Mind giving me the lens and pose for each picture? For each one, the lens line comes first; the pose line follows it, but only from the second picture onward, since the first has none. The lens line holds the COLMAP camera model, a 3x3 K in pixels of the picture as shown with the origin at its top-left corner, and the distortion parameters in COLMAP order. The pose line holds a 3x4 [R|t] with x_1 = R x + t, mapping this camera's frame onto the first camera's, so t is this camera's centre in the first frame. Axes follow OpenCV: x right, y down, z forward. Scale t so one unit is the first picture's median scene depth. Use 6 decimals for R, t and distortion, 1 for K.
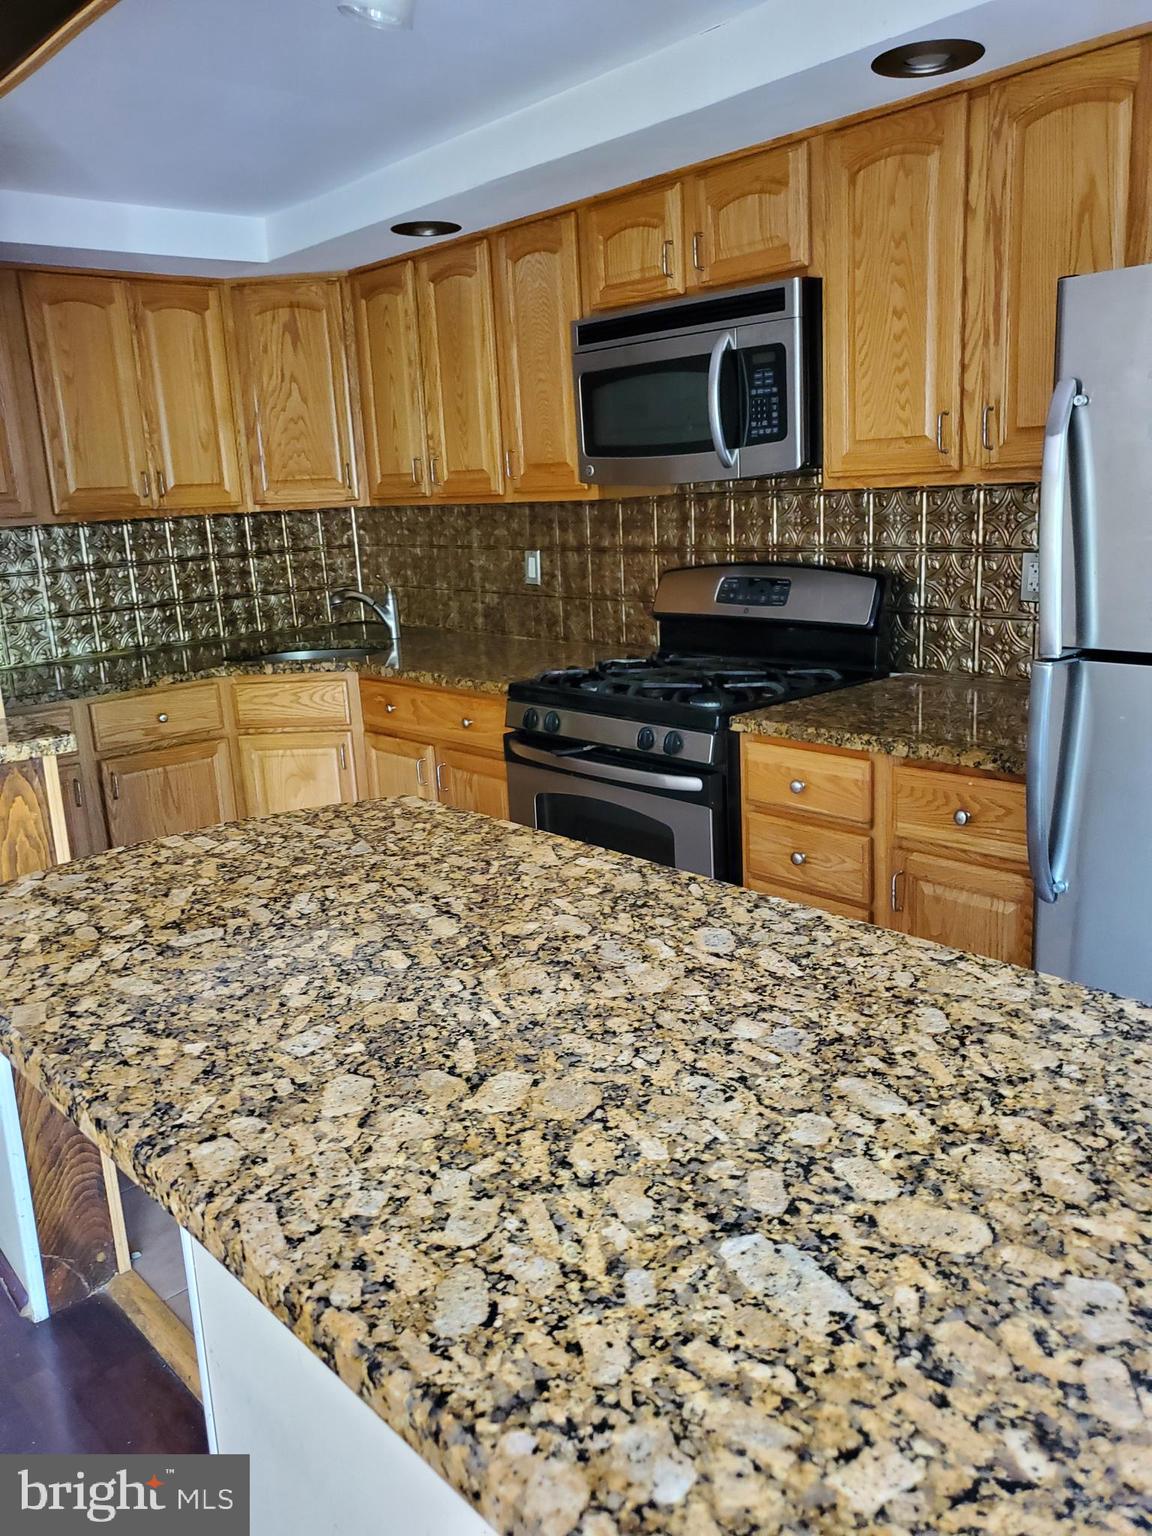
lens RADIAL K [[1198.8, 0, 577.6], [0, 1198.8, 760.7], [0, 0, 1]] dist [0.067906, -0.078879]
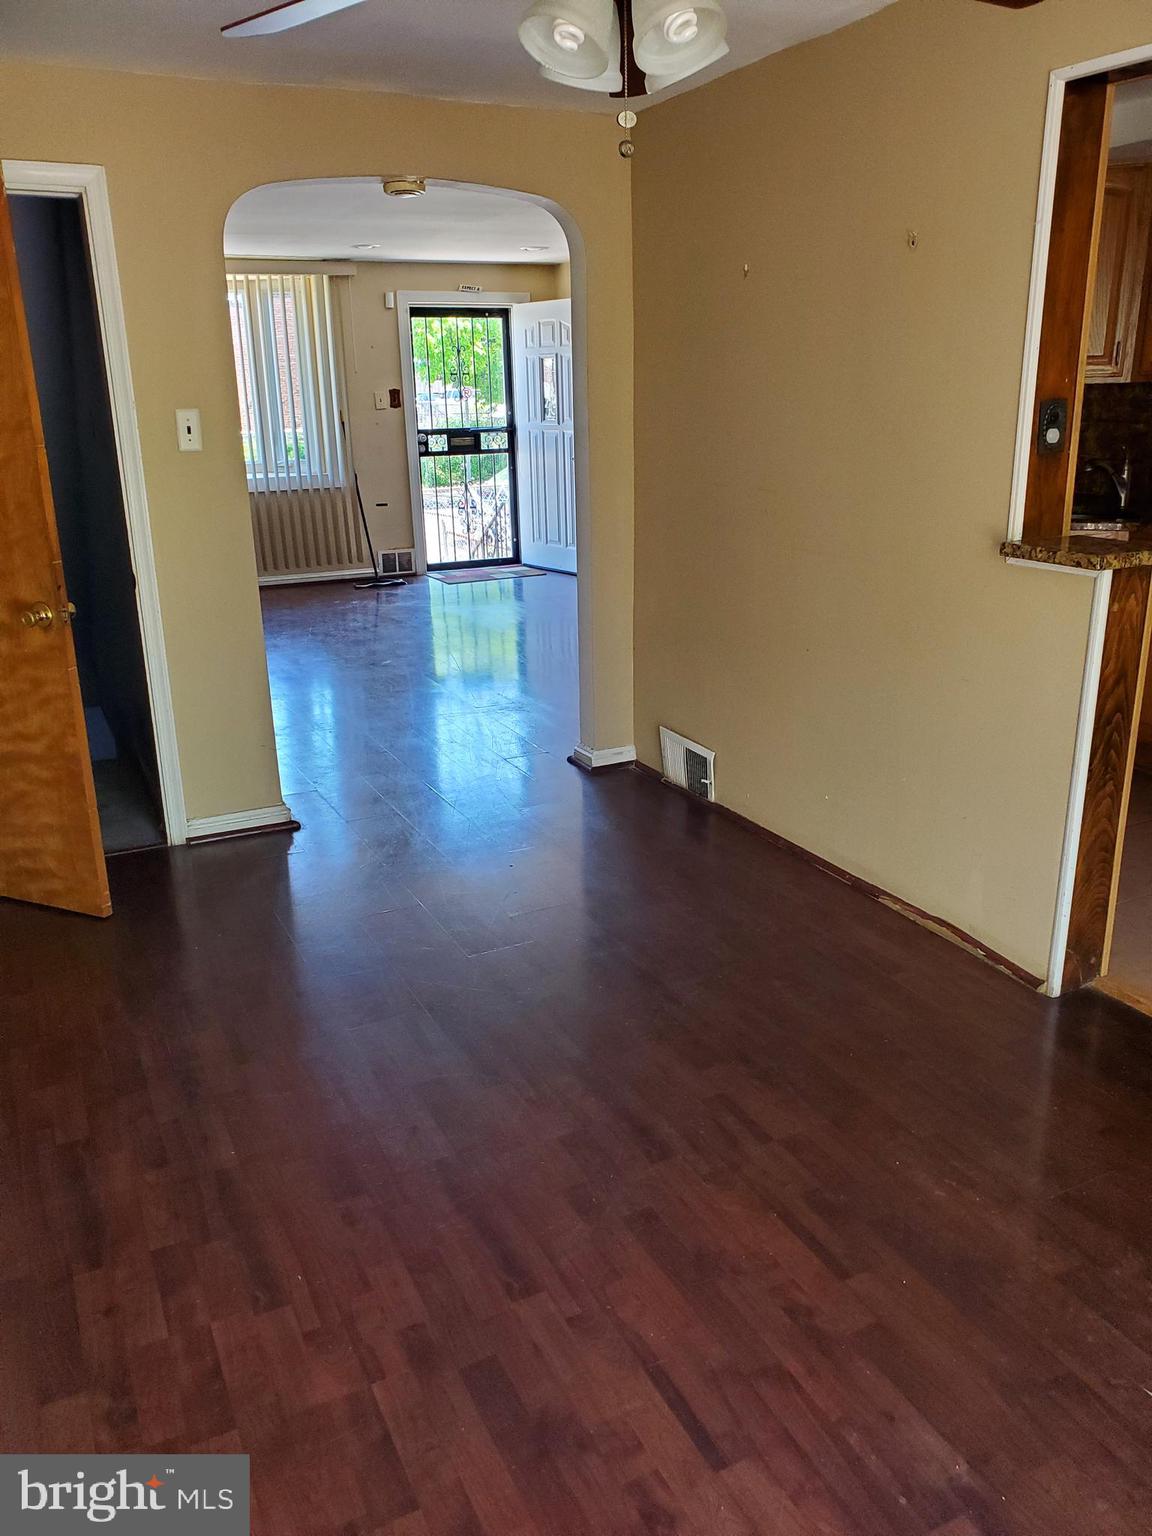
lens RADIAL K [[1198.8, 0, 592.9], [0, 1198.8, 767.9], [0, 0, 1]] dist [0.067906, -0.078879]
pose [[0.968544, 0.109172, -0.223616, -0.500771], [-0.089020, 0.991164, 0.098330, 0.097249], [0.232376, -0.075331, 0.969705, -0.285071]]
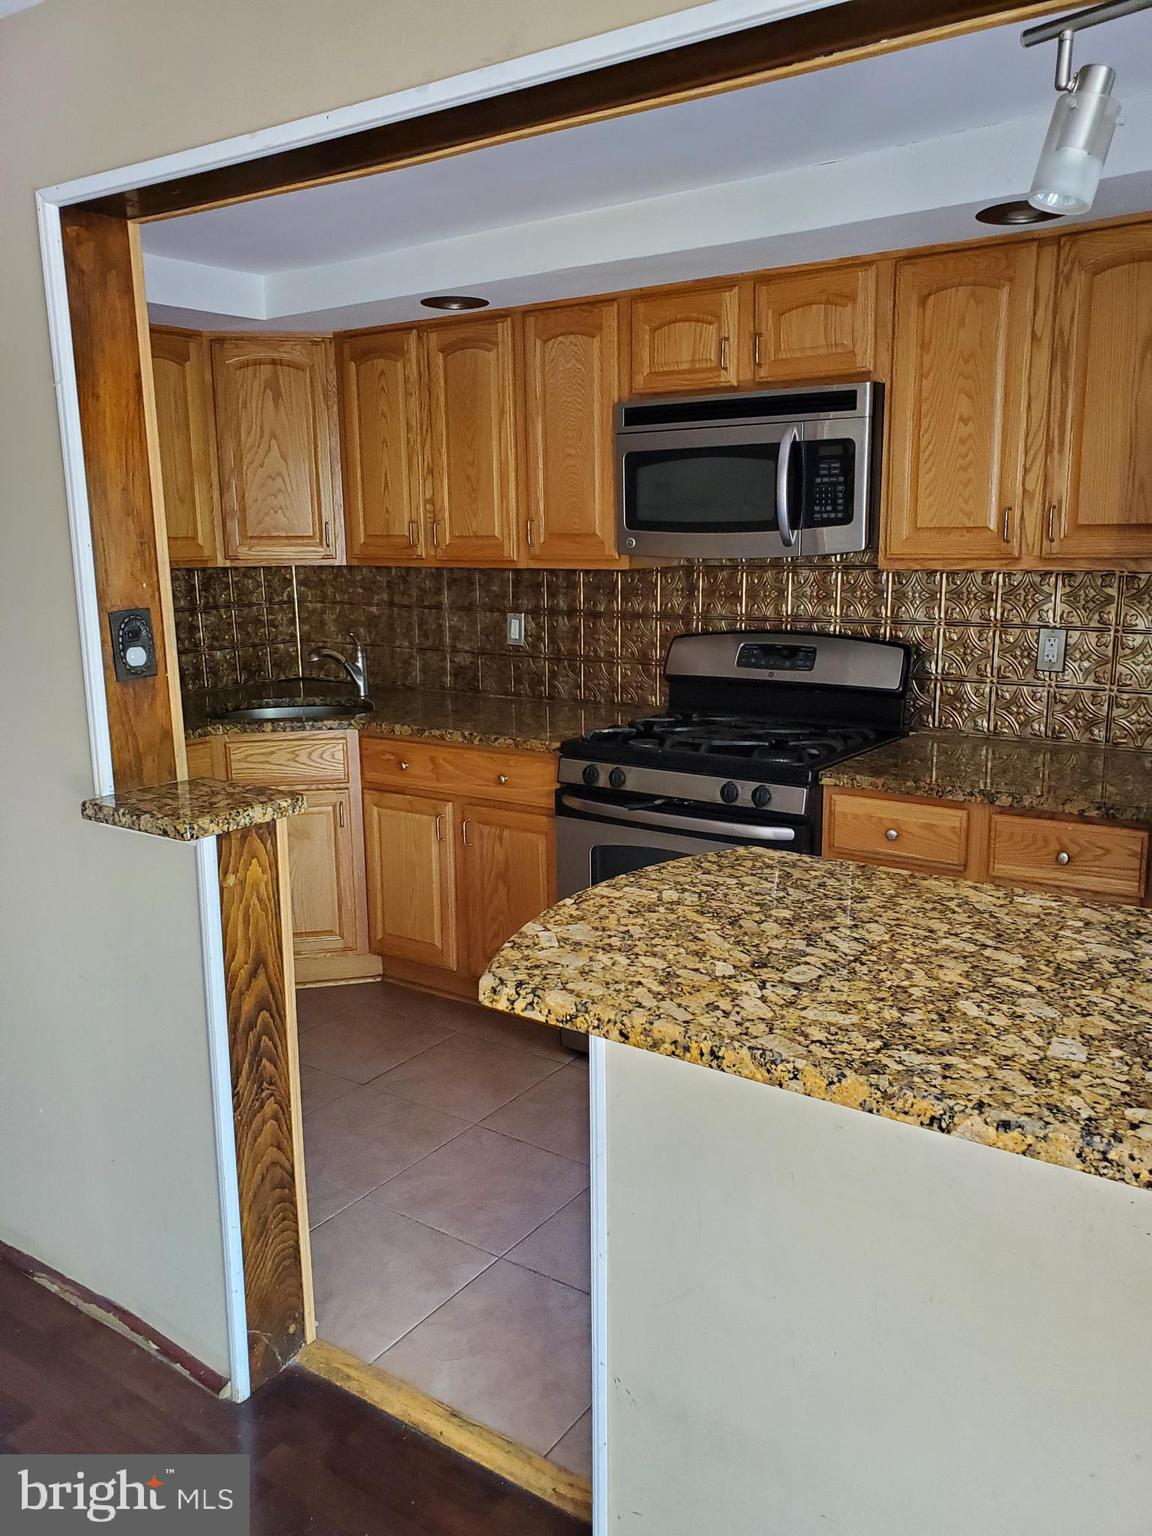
lens RADIAL K [[1198.8, 0, 577.1], [0, 1198.8, 774.6], [0, 0, 1]] dist [0.067906, -0.078879]
pose [[0.973082, -0.008318, 0.230310, -0.303827], [0.016089, 0.999362, -0.031885, -0.002431], [-0.229898, 0.034732, 0.972595, -0.016883]]
